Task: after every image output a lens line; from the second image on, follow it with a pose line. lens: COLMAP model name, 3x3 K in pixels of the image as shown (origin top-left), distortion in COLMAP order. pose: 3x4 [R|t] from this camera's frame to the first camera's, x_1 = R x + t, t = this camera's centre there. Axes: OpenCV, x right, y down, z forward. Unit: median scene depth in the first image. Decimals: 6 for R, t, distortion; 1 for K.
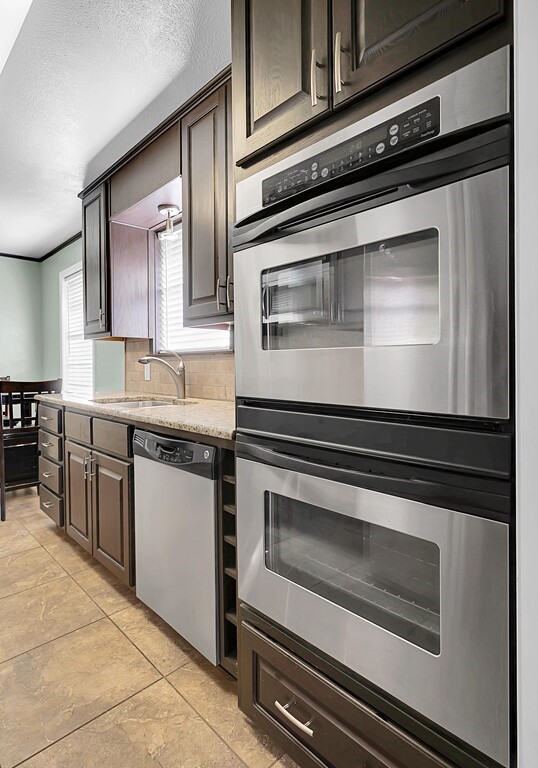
lens RADIAL K [[400.3, 0, 256.2], [0, 400.3, 370.6], [0, 0, 1]] dist [0.003214, -0.000299]
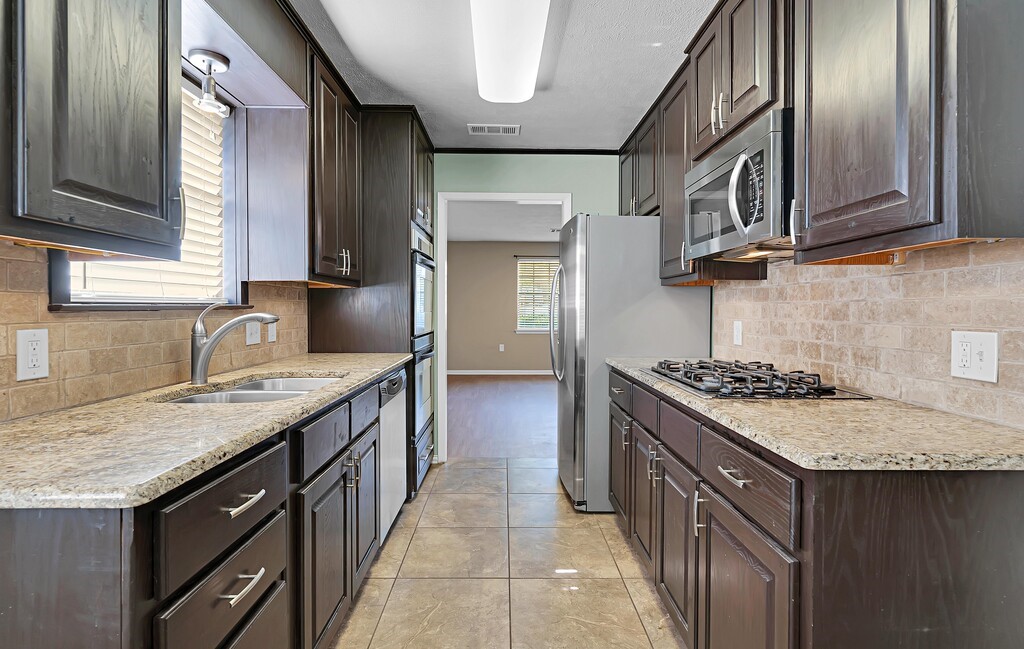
lens RADIAL K [[500.2, 0, 504.4], [0, 500.2, 316.2], [0, 0, 1]] dist [0.006074, -0.002396]
pose [[-0.728551, -0.004485, 0.684977, -1.570328], [0.015091, 0.999631, 0.022596, -0.059567], [-0.684825, 0.026800, -0.728214, 1.896948]]
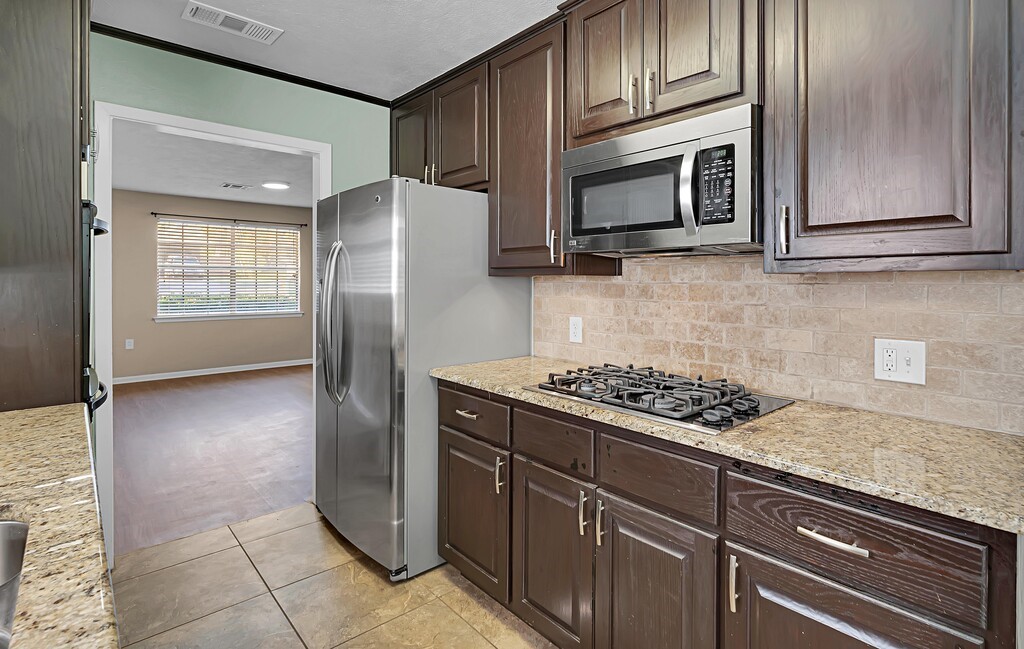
lens RADIAL K [[500.2, 0, 529.5], [0, 500.2, 283.4], [0, 0, 1]] dist [0.006074, -0.002396]
pose [[-0.999906, 0.001752, 0.013568, -0.907937], [0.002056, 0.999747, 0.022420, -0.130355], [-0.013526, 0.022446, -0.999657, 1.723648]]
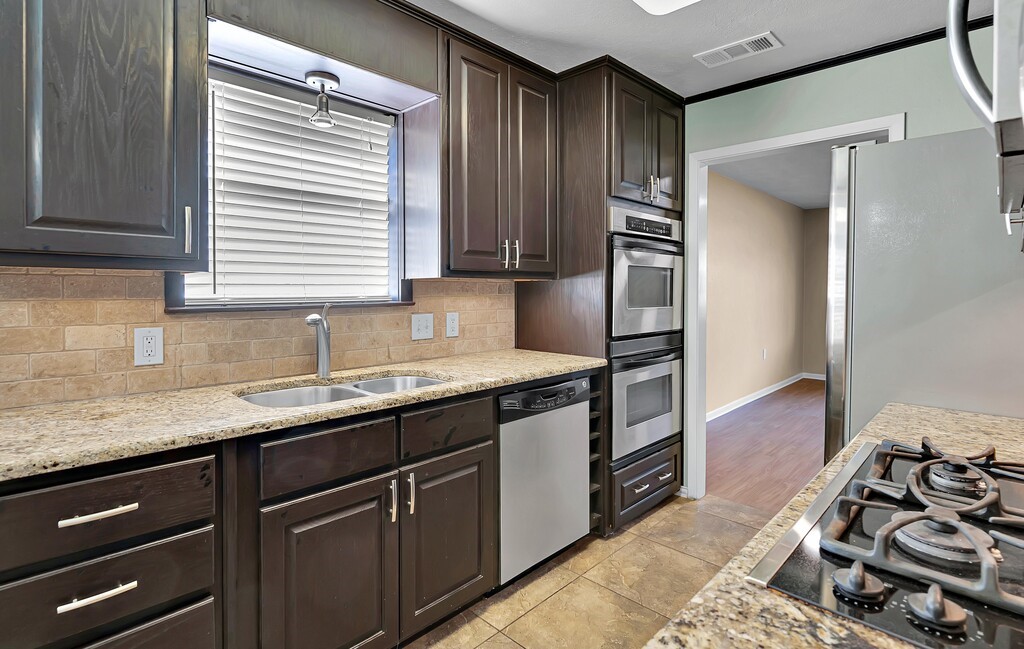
lens RADIAL K [[500.2, 0, 510.7], [0, 500.2, 297.7], [0, 0, 1]] dist [0.006074, -0.002396]
pose [[-0.034518, -0.006793, 0.999381, -1.560464], [0.018528, 0.999801, 0.007436, -0.087725], [-0.999232, 0.018773, -0.034385, 1.118958]]
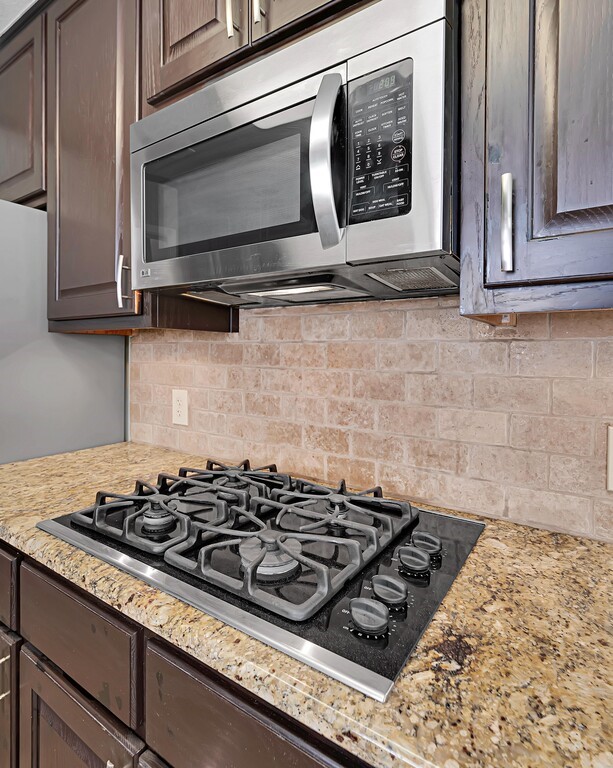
lens RADIAL K [[414.3, 0, 297.6], [0, 414.3, 359.5], [0, 0, 1]] dist [0.002487, -0.001899]
pose [[-0.976868, -0.000292, -0.213844, -1.080964], [-0.008231, 0.999309, 0.036236, -0.097654], [0.213686, 0.037158, -0.976195, 1.172494]]
